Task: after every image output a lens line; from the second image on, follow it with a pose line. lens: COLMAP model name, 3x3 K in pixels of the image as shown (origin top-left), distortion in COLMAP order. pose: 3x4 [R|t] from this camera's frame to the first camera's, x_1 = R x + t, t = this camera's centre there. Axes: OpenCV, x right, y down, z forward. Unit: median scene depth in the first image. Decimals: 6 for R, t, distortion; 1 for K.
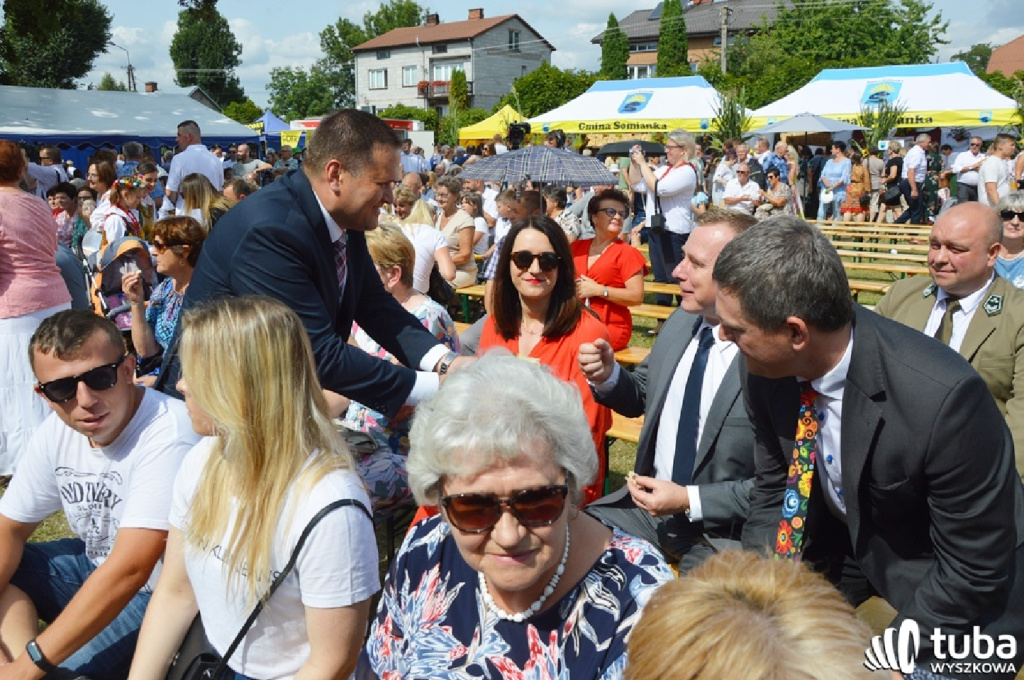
lens RADIAL K [[894.4, 0, 510.0], [0, 894.4, 356.0], [0, 0, 1]] dist [-0.108355, 0.143396]
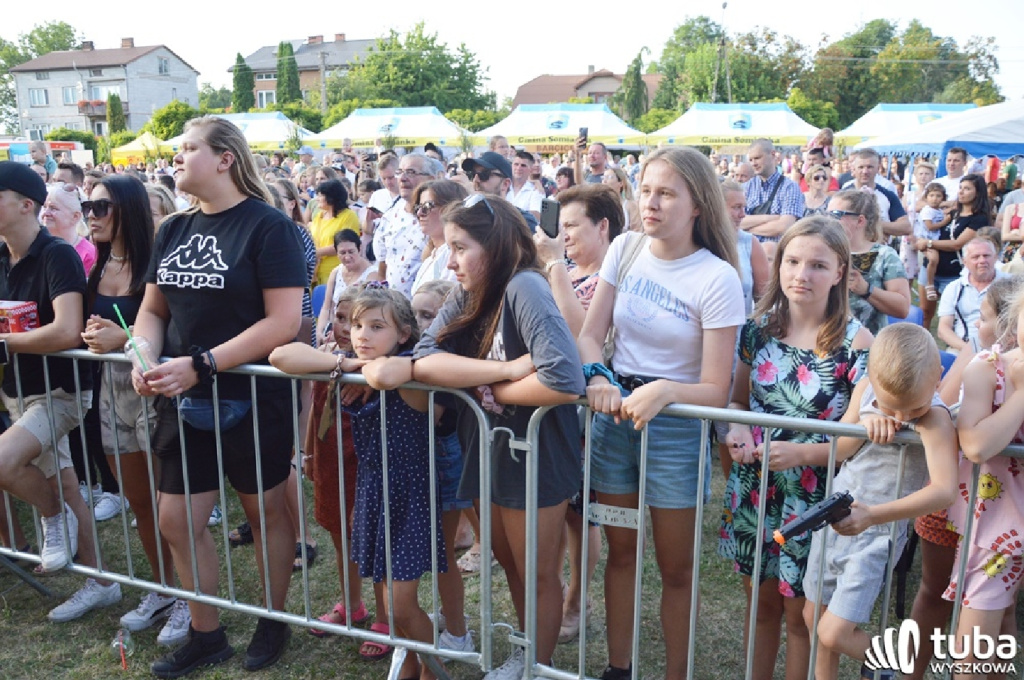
lens RADIAL K [[794.6, 0, 515.7], [0, 794.6, 341.8], [0, 0, 1]] dist [-0.161090, 0.117264]
pose [[0.919440, -0.086819, 0.383527, 0.015828], [0.082485, 0.996205, 0.027769, 0.023748], [-0.384482, 0.006103, 0.923112, -0.129066]]
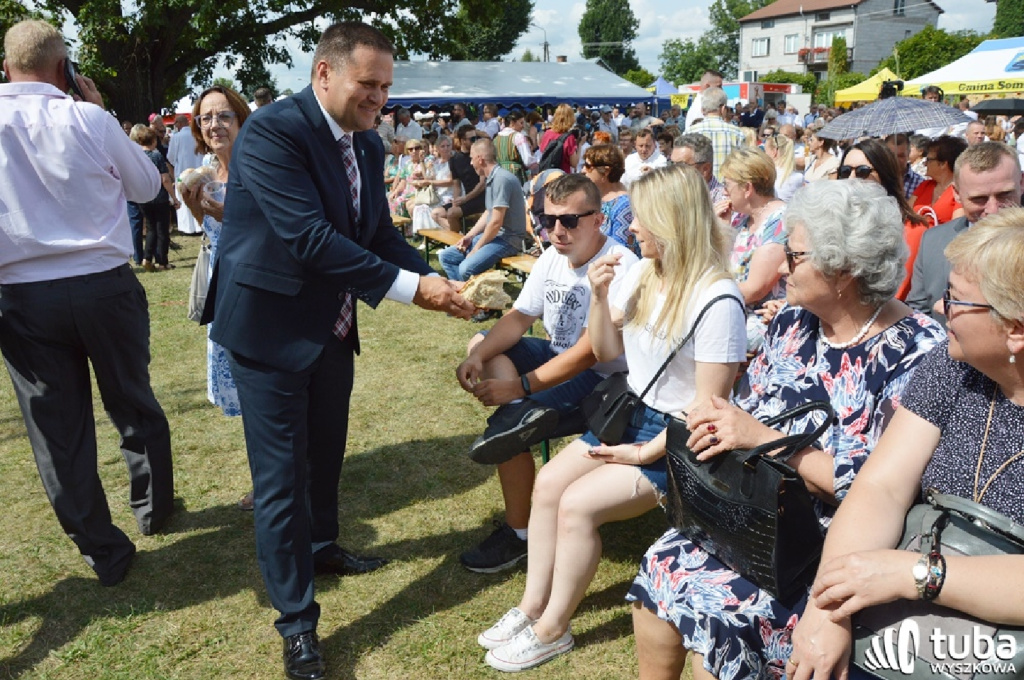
lens RADIAL K [[816.3, 0, 515.0], [0, 816.3, 345.1], [0, 0, 1]] dist [-0.163673, 0.138047]
pose [[0.909996, 0.095630, -0.403439, 0.001234], [-0.074620, 0.994923, 0.067521, 0.004438], [0.407848, -0.031339, 0.912512, -0.010647]]
